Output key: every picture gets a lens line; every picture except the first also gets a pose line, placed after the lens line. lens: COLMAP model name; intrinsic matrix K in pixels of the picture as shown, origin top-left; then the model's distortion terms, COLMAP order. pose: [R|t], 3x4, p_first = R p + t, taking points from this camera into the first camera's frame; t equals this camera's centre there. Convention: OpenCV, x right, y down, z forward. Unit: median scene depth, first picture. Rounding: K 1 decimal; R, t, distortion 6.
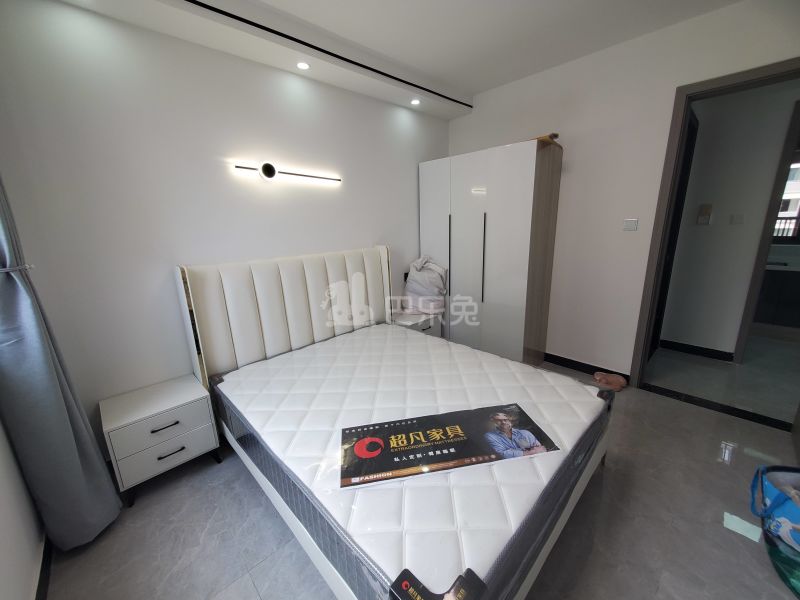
lens RADIAL K [[318.9, 0, 405.7], [0, 318.9, 299.0], [0, 0, 1]] dist [0.003599, 0.000736]
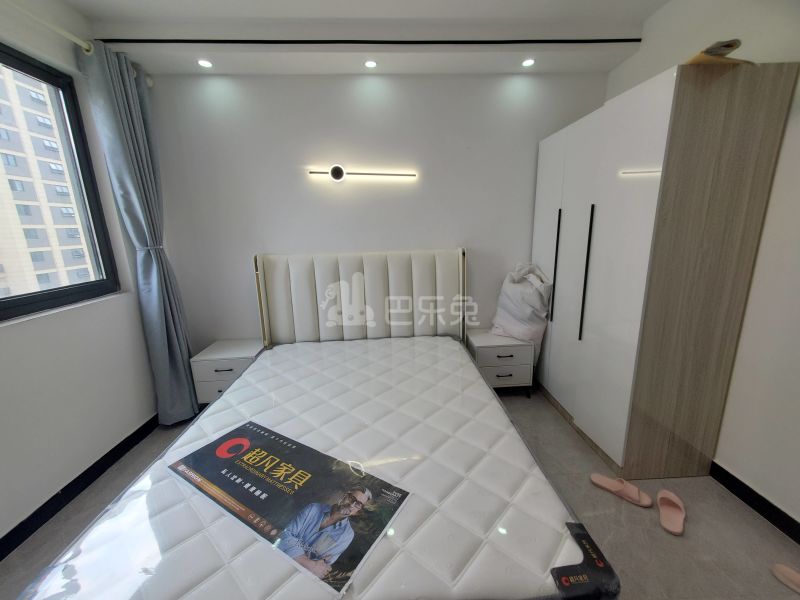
lens RADIAL K [[318.9, 0, 401.7], [0, 318.9, 298.9], [0, 0, 1]] dist [0.003599, 0.000736]
pose [[0.749338, 0.159755, -0.642628, 0.503146], [-0.155150, 0.985806, 0.064154, -0.081814], [0.643755, 0.051631, 0.763488, 0.330329]]
